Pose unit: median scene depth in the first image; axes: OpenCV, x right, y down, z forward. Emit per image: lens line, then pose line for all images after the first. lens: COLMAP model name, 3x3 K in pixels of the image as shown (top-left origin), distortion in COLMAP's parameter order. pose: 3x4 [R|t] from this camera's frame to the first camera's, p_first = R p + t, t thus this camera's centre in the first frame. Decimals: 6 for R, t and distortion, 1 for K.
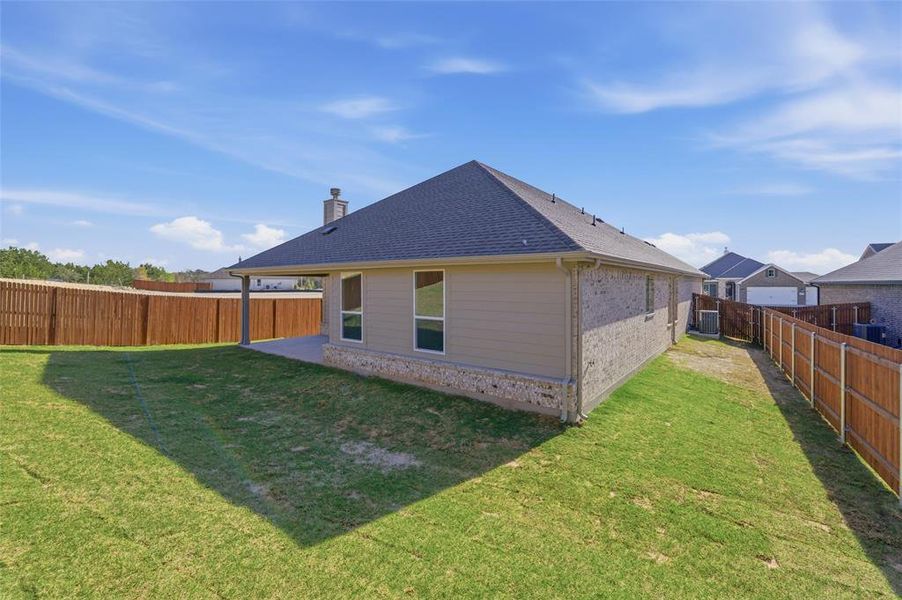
lens RADIAL K [[390.7, 0, 448.0], [0, 390.7, 282.3], [0, 0, 1]] dist [-0.000713, 0.000061]
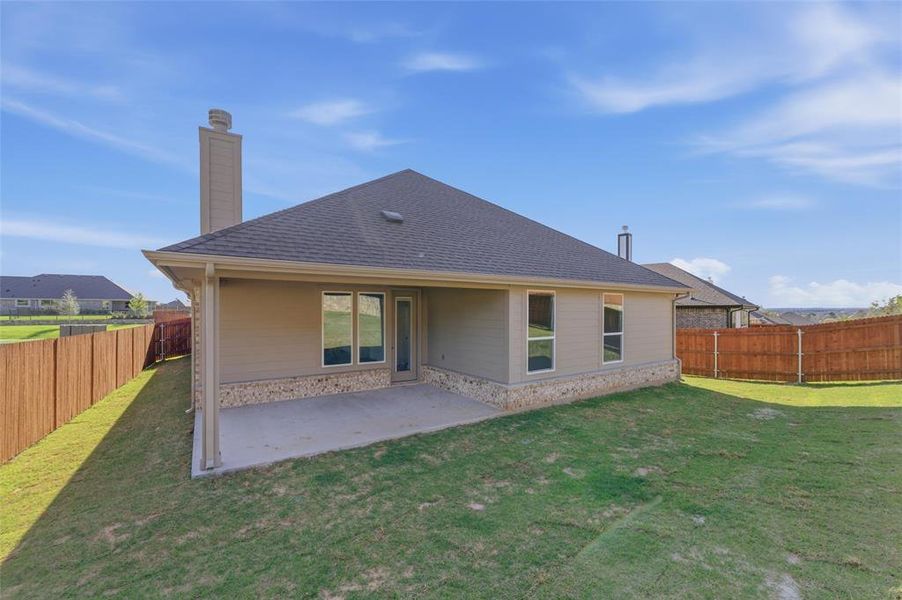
lens RADIAL K [[374.4, 0, 453.5], [0, 374.4, 310.1], [0, 0, 1]] dist [0.000733, 0.000266]
pose [[0.308636, 0.001361, 0.951179, -1.159277], [-0.003573, 0.999994, -0.000272, 0.018886], [-0.951173, -0.003314, 0.308639, 1.004969]]
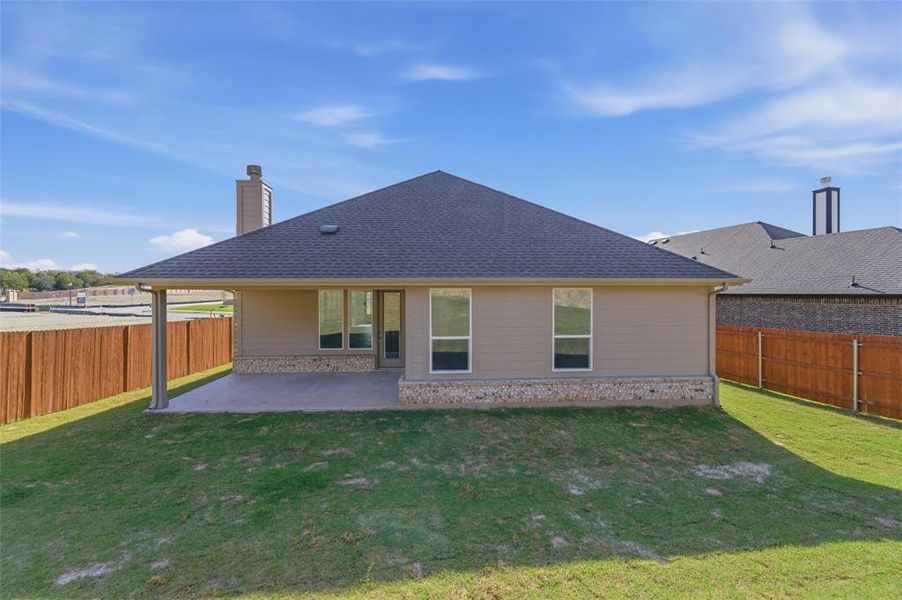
lens RADIAL K [[372.5, 0, 452.4], [0, 372.5, 290.1], [0, 0, 1]] dist [-0.000157, 0.000182]
pose [[0.754414, 0.003348, 0.656391, -0.821399], [-0.000926, 0.999991, -0.004036, -0.021489], [-0.656398, 0.002437, 0.754410, 0.434916]]
